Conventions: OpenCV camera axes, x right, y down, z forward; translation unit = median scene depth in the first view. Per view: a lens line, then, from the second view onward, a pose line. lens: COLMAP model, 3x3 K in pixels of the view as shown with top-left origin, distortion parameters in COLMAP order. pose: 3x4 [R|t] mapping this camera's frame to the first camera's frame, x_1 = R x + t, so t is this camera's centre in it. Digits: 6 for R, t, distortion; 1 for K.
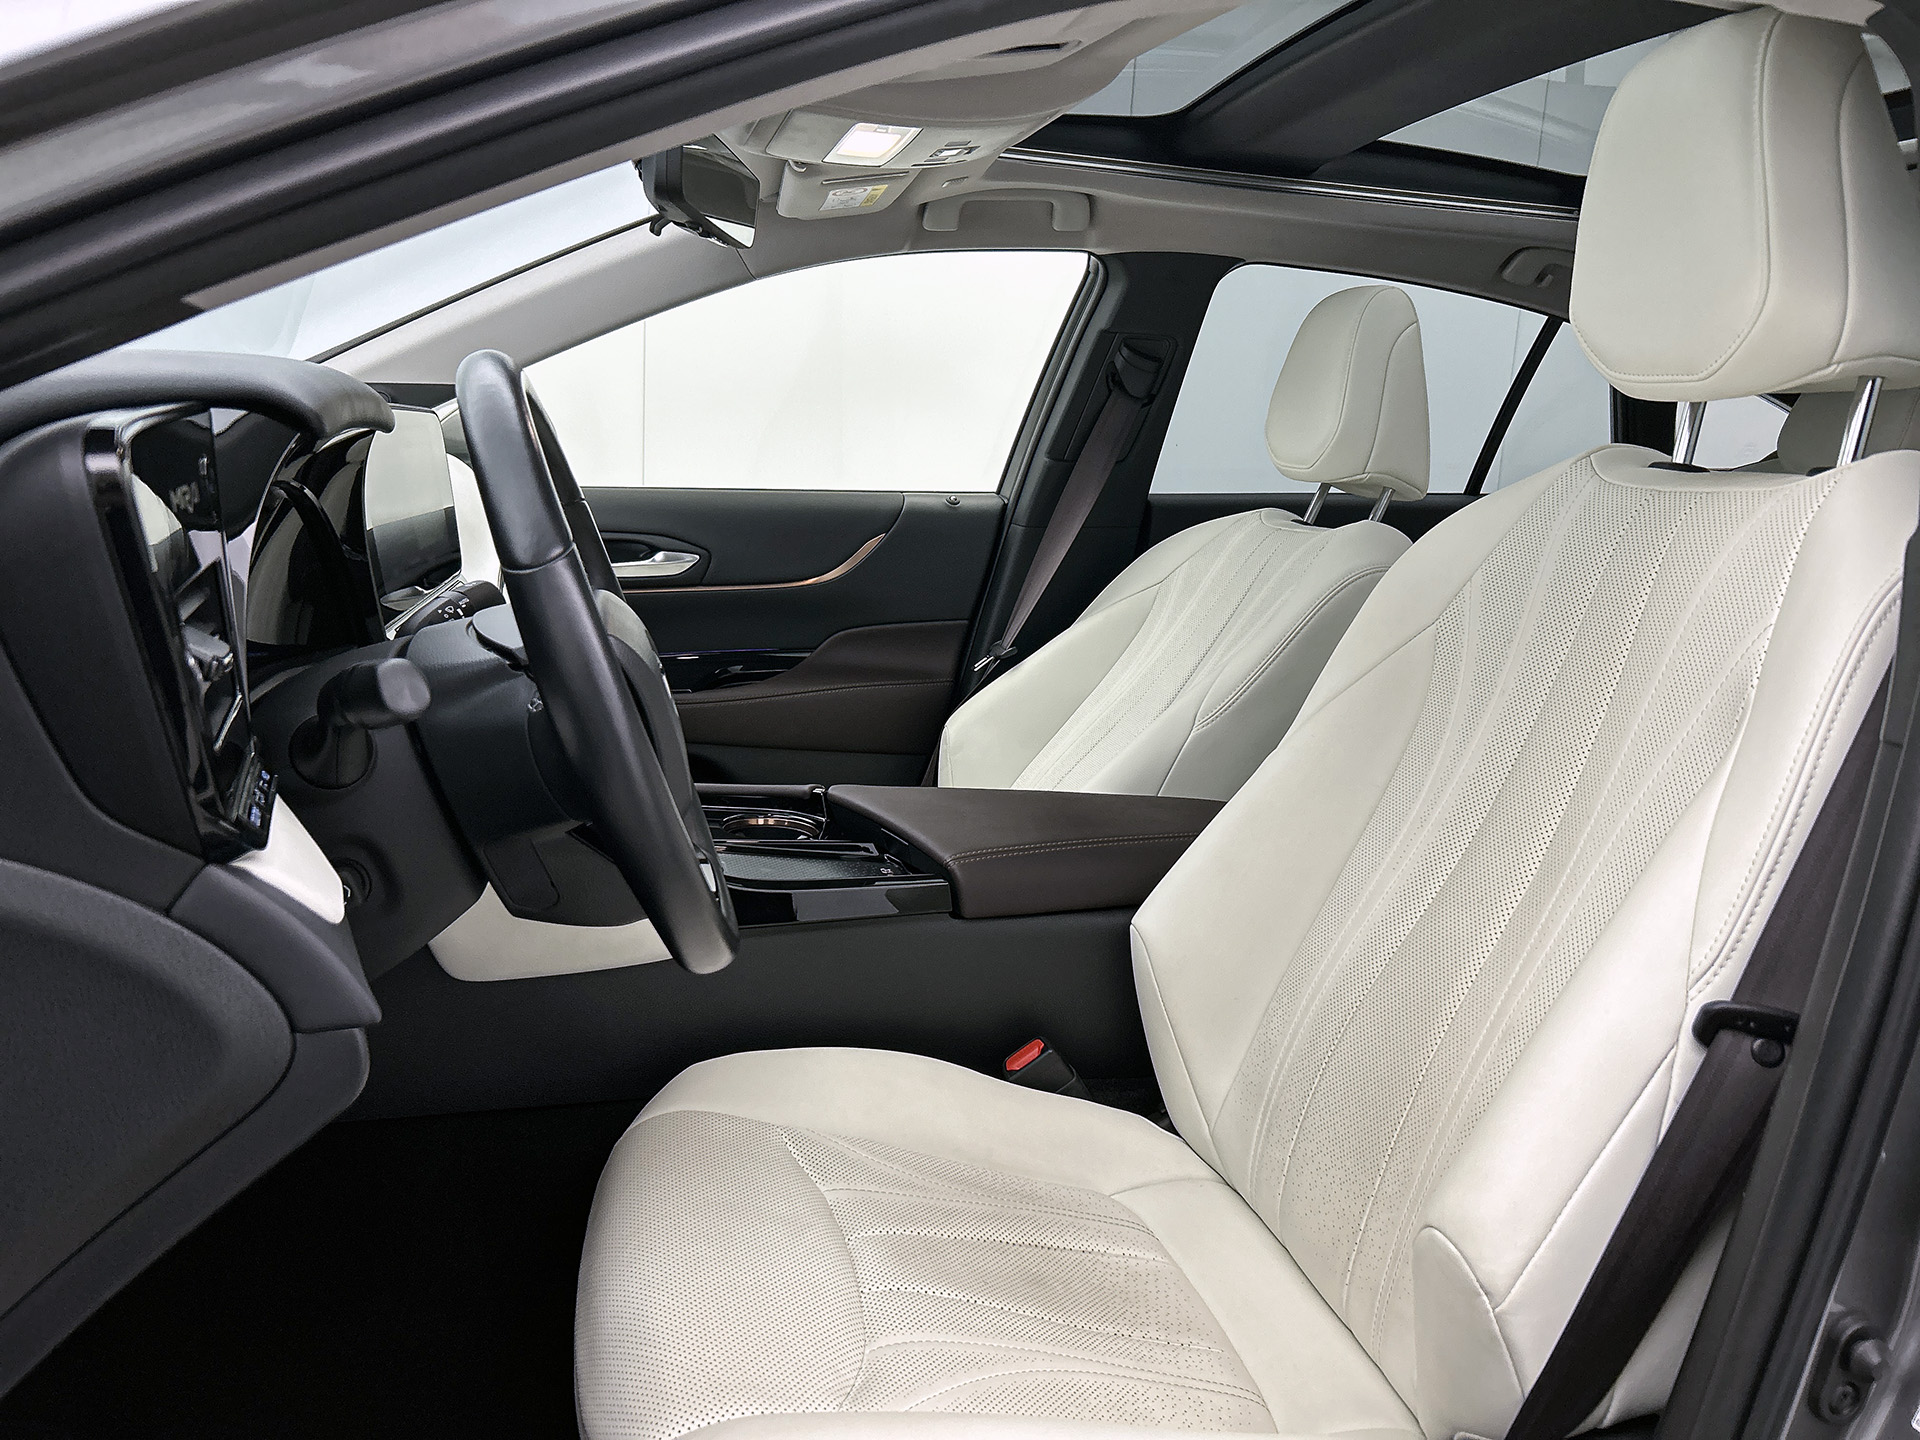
lens RADIAL K [[1475.5, 0, 961.4], [0, 1475.5, 730.3], [0, 0, 1]] dist [0.049090, -0.062323]
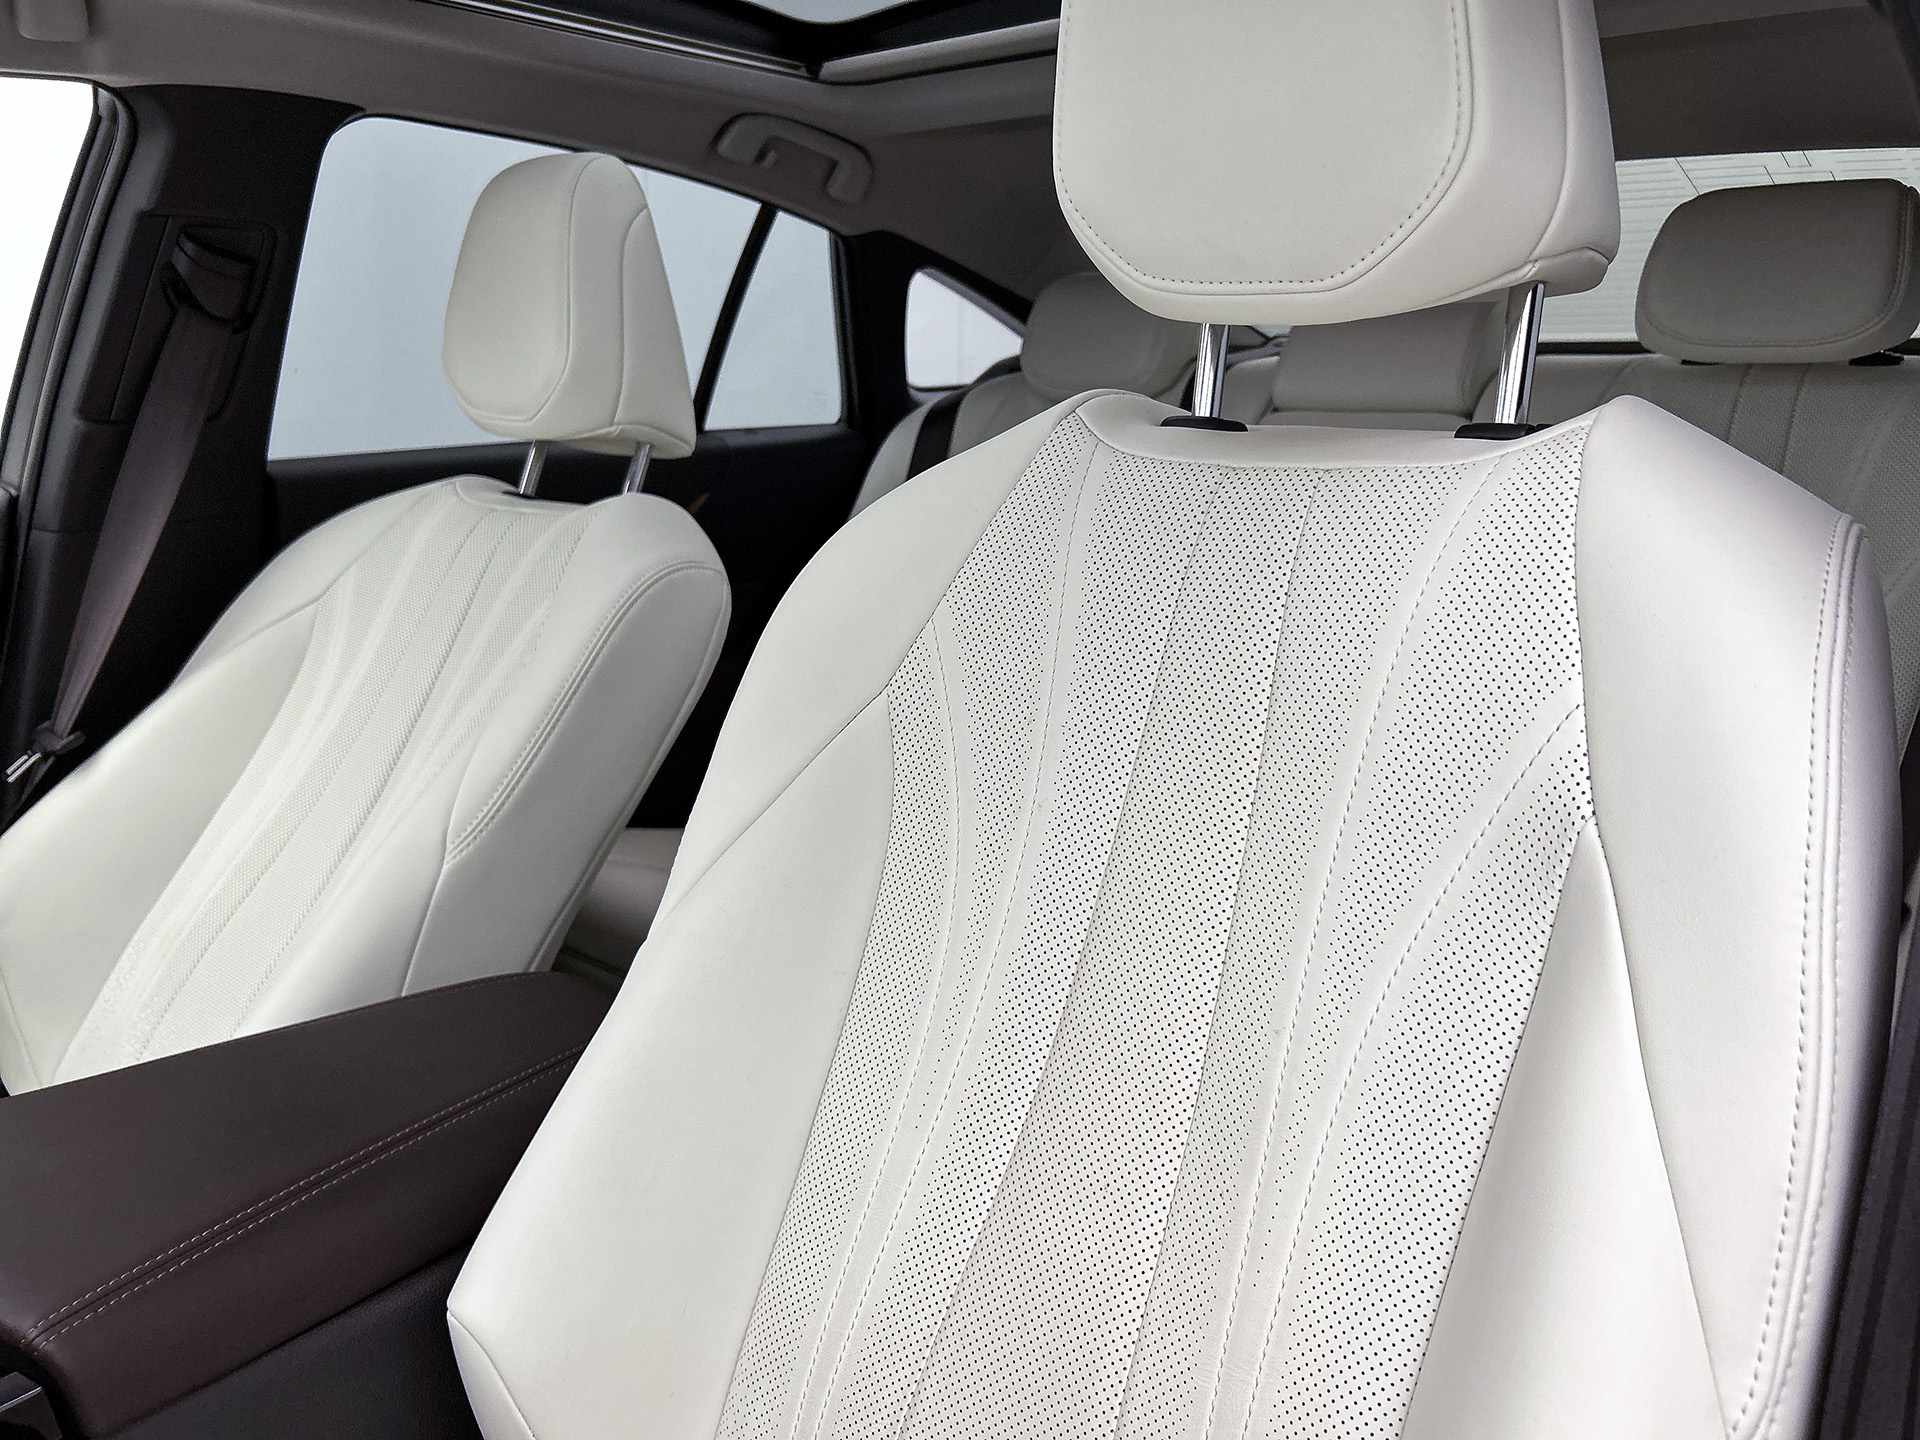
lens RADIAL K [[1475.5, 0, 981.5], [0, 1475.5, 706.9], [0, 0, 1]] dist [0.049090, -0.062323]
pose [[0.823246, -0.167259, 0.542486, 0.011781], [0.142305, 0.985902, 0.088019, -0.072023], [-0.549559, 0.004738, 0.835441, 0.292001]]
